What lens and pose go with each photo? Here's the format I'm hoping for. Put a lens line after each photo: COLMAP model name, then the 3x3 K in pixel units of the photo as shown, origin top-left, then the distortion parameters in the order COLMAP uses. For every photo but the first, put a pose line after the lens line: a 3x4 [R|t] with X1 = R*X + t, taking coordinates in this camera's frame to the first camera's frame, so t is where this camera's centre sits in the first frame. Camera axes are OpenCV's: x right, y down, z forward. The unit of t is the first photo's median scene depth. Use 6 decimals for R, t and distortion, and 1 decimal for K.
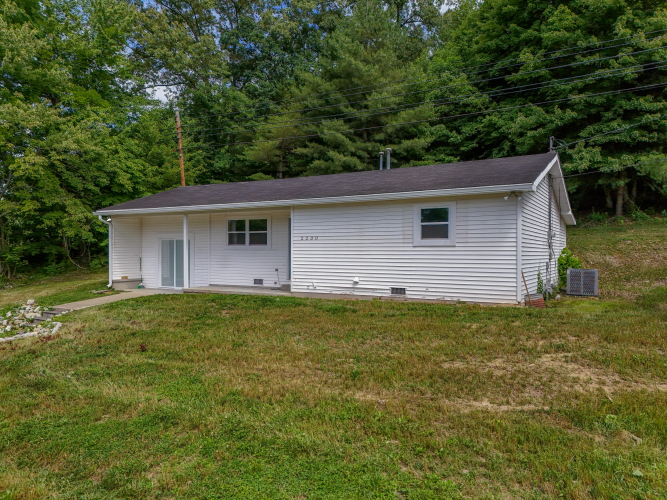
lens RADIAL K [[489.5, 0, 333.5], [0, 489.5, 250.0], [0, 0, 1]] dist [0.085953, -0.090522]
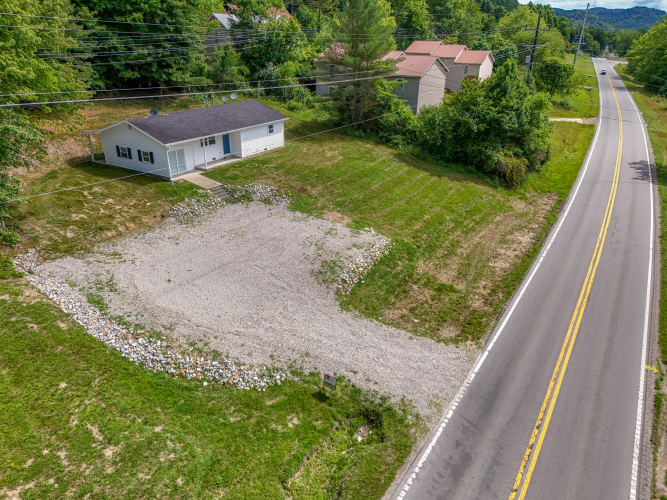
lens RADIAL K [[489.5, 0, 333.5], [0, 489.5, 250.0], [0, 0, 1]] dist [0.085953, -0.090522]
pose [[-0.006427, -0.408894, 0.912559, -2.668272], [-0.019071, 0.912462, 0.408716, -0.558535], [-0.999797, -0.014776, -0.013662, 0.401180]]
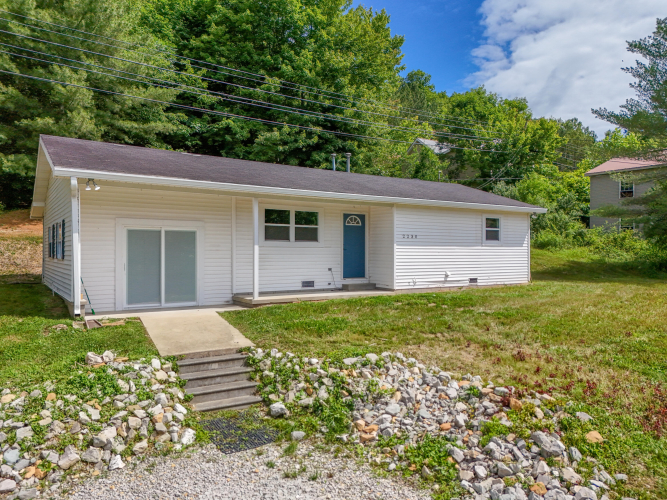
lens RADIAL K [[489.5, 0, 333.5], [0, 489.5, 250.0], [0, 0, 1]] dist [0.085953, -0.090522]
pose [[0.427545, 0.001761, 0.903992, -0.895088], [-0.005622, 0.999984, 0.000711, 0.003830], [-0.903977, -0.005387, 0.427548, 0.588170]]
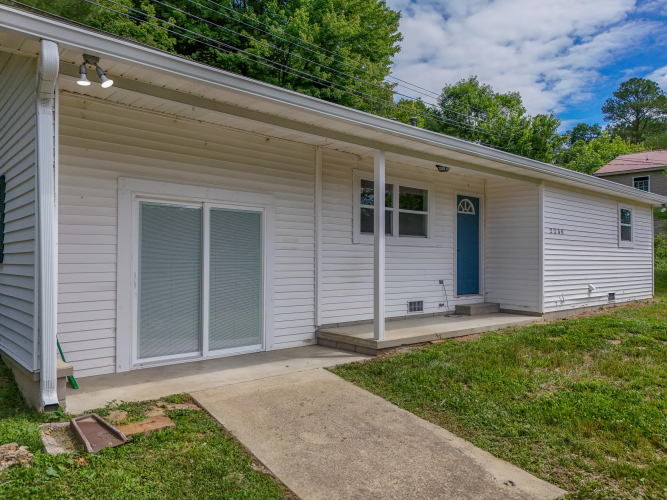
lens RADIAL K [[489.5, 0, 333.5], [0, 489.5, 250.0], [0, 0, 1]] dist [0.085953, -0.090522]
pose [[0.298317, 0.017658, 0.954303, -0.676684], [-0.009863, 0.999833, -0.015417, 0.013079], [-0.954416, -0.004813, 0.298442, 0.915961]]
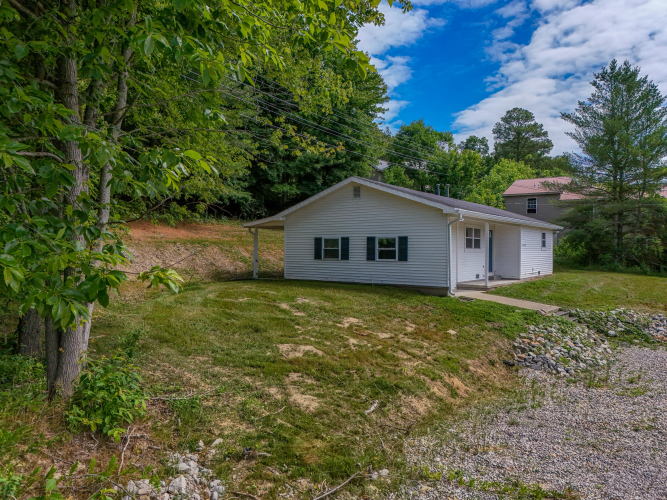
lens RADIAL K [[489.5, 0, 333.5], [0, 489.5, 250.0], [0, 0, 1]] dist [0.085953, -0.090522]
pose [[0.088631, -0.005503, 0.996049, -1.482124], [-0.010169, 0.999928, 0.006429, -0.010410], [-0.996013, -0.010699, 0.088568, 1.252006]]
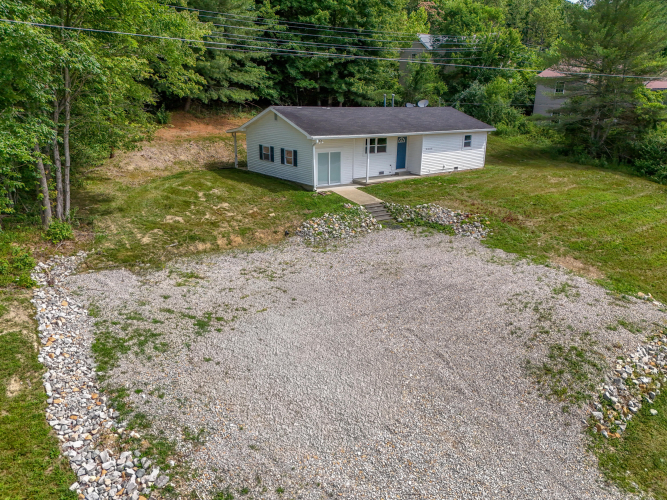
lens RADIAL K [[489.5, 0, 333.5], [0, 489.5, 250.0], [0, 0, 1]] dist [0.085953, -0.090522]
pose [[0.367251, -0.269683, 0.890167, -1.916564], [-0.014520, 0.955265, 0.295396, -0.198154], [-0.930008, -0.121409, 0.346906, 0.486616]]
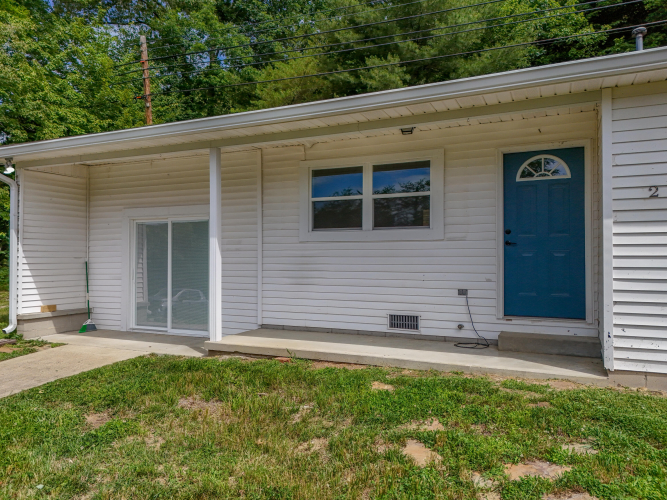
lens RADIAL K [[489.5, 0, 333.5], [0, 489.5, 250.0], [0, 0, 1]] dist [0.085953, -0.090522]
pose [[0.994538, -0.000696, 0.104374, -0.246998], [0.002268, 0.999886, -0.014943, 0.012934], [-0.104352, 0.015099, 0.994426, 0.607258]]
